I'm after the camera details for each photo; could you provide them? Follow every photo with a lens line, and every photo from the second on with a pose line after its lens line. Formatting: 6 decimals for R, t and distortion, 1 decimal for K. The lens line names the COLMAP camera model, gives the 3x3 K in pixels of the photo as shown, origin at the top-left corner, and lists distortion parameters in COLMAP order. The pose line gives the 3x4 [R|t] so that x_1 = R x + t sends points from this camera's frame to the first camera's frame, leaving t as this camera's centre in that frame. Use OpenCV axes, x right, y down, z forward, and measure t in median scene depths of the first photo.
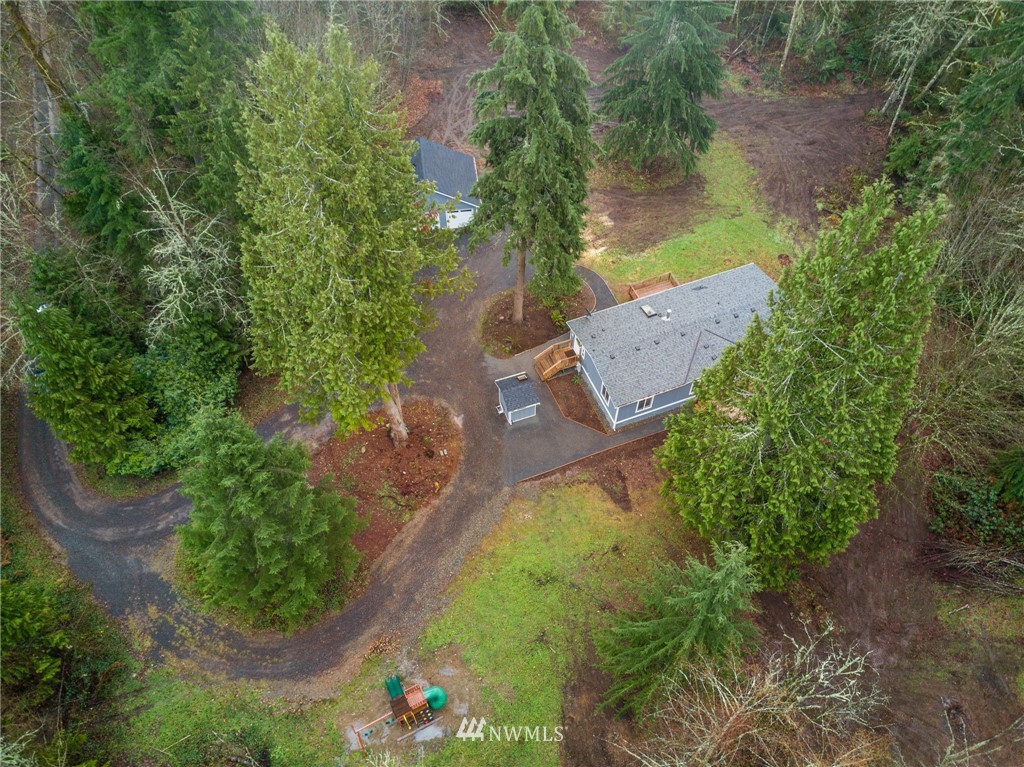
lens RADIAL K [[778.4, 0, 511.3], [0, 778.4, 374.5], [0, 0, 1]] dist [0.030737, -0.045244]
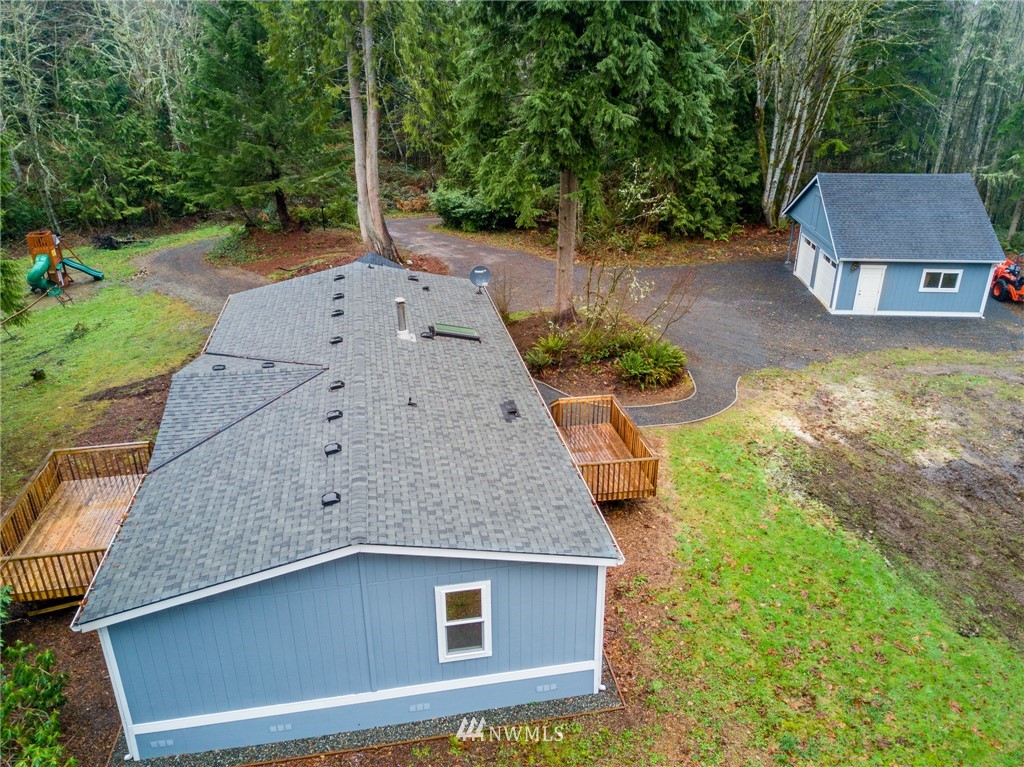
lens RADIAL K [[778.4, 0, 513.3], [0, 778.4, 388.9], [0, 0, 1]] dist [0.030737, -0.045244]
pose [[-0.188402, 0.417918, -0.888735, 0.539168], [-0.792631, 0.469604, 0.388855, -0.248063], [0.579863, 0.777700, 0.242780, 1.002719]]
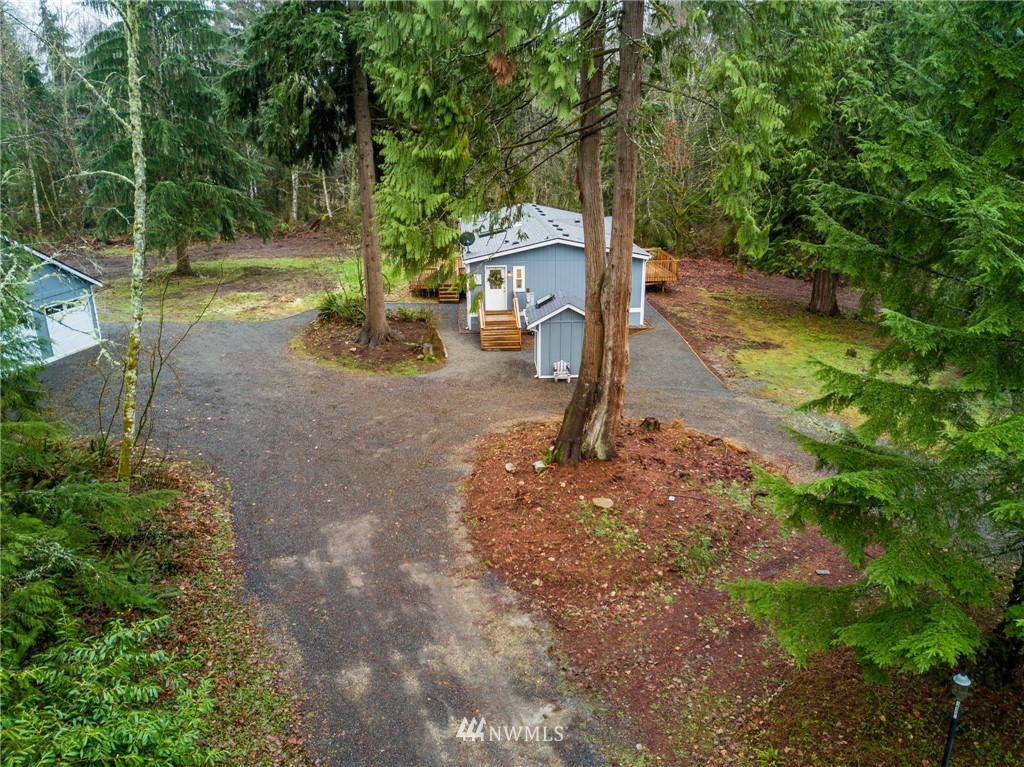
lens RADIAL K [[778.4, 0, 514.9], [0, 778.4, 386.5], [0, 0, 1]] dist [0.030737, -0.045244]
pose [[0.294860, -0.300152, 0.907175, -0.499339], [0.776555, 0.628478, -0.044464, 0.049821], [-0.556794, 0.717582, 0.418398, 0.848487]]
